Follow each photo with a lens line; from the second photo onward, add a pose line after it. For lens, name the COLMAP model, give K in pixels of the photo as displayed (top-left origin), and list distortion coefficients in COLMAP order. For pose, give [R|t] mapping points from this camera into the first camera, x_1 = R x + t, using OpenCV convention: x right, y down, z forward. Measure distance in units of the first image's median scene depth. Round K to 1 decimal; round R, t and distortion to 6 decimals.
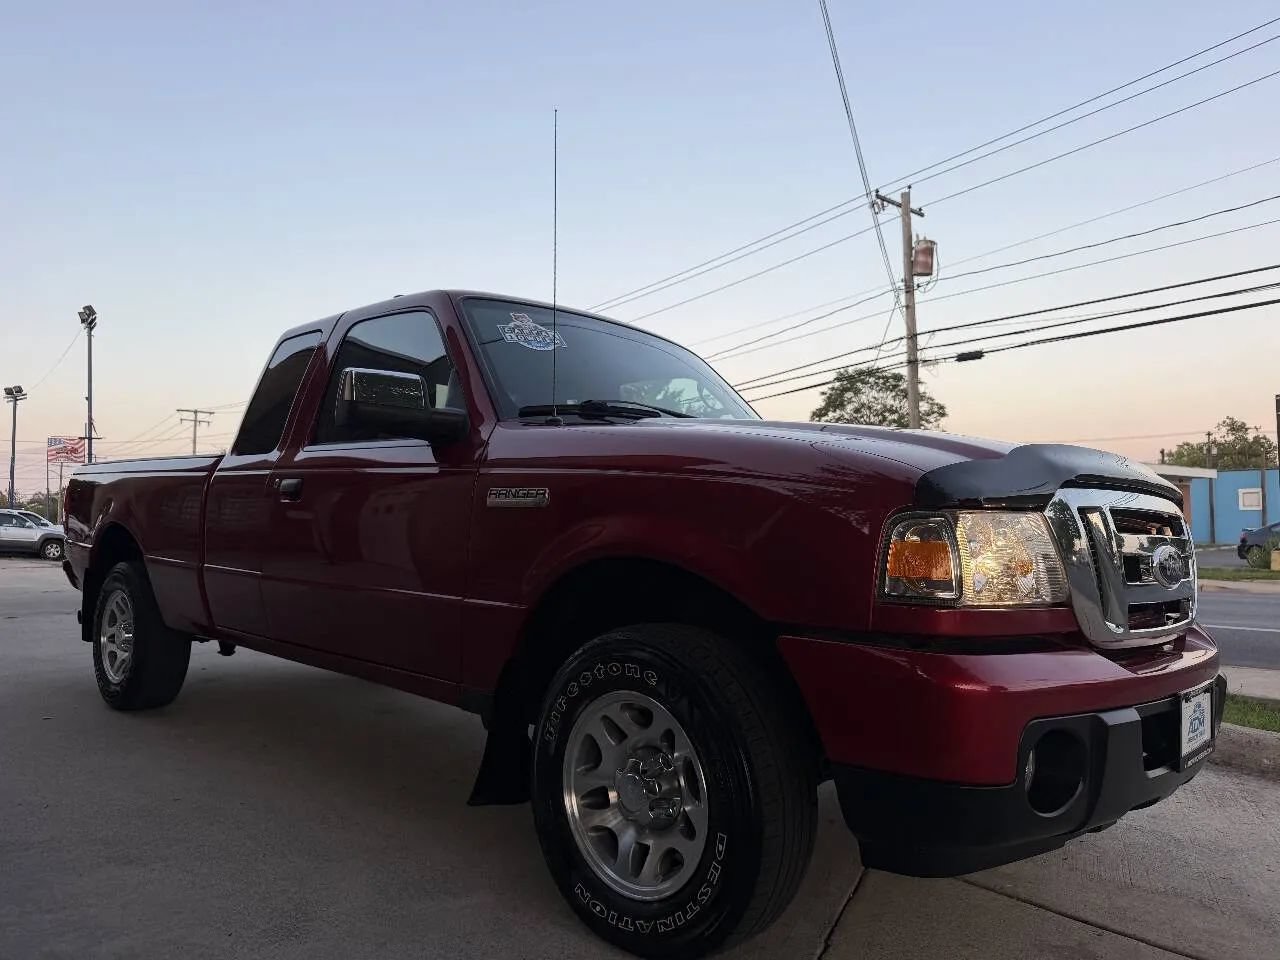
lens RADIAL K [[913.6, 0, 622.0], [0, 913.6, 481.0], [0, 0, 1]] dist [0.003859, -0.026418]
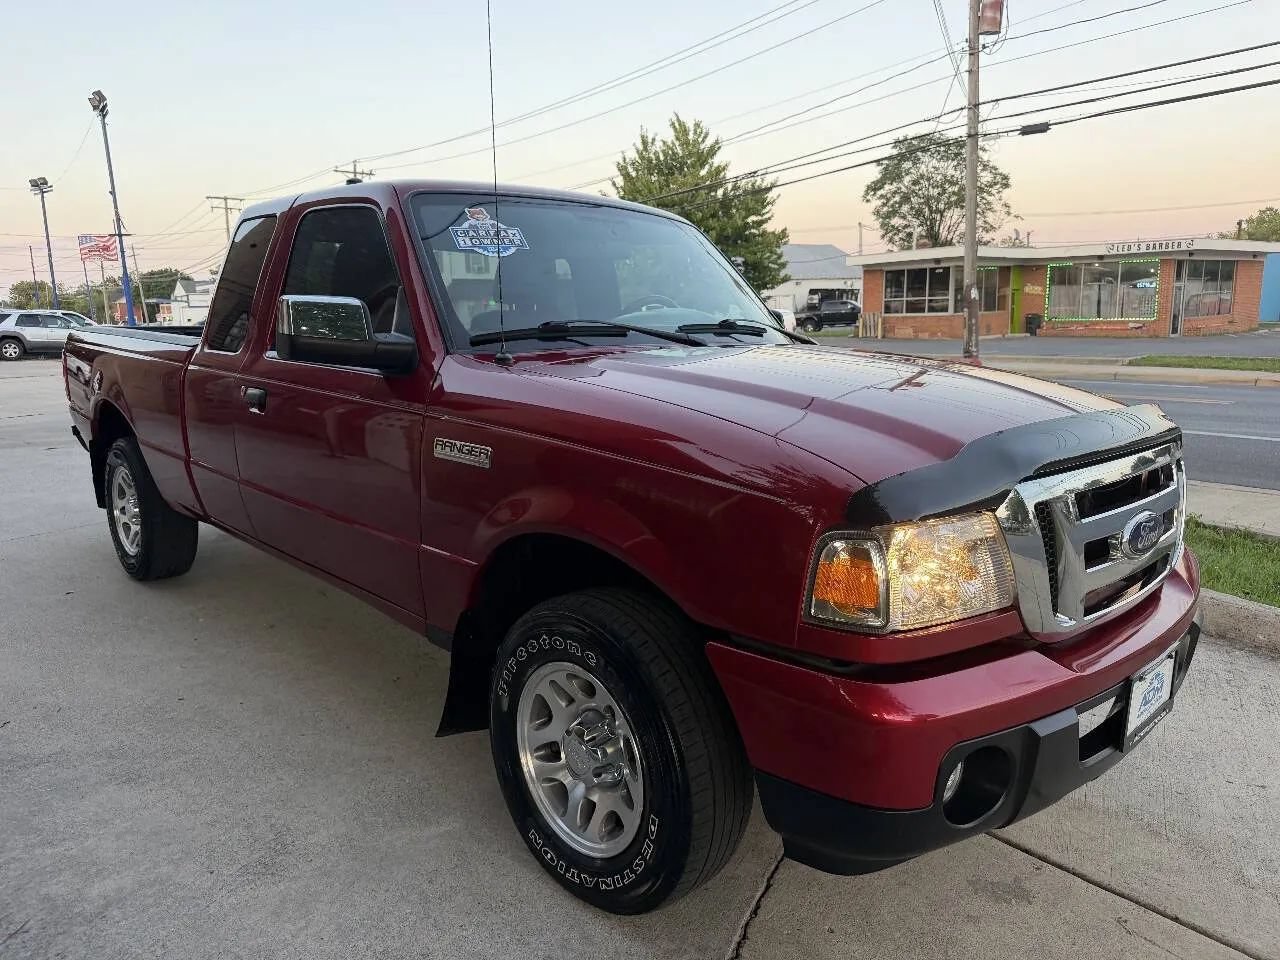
lens RADIAL K [[913.6, 0, 634.4], [0, 913.6, 483.3], [0, 0, 1]] dist [0.003859, -0.026418]
pose [[0.999104, -0.010056, -0.041099, 0.065366], [0.019679, 0.970337, 0.240954, -0.110151], [0.037457, -0.241547, 0.969666, 0.046194]]
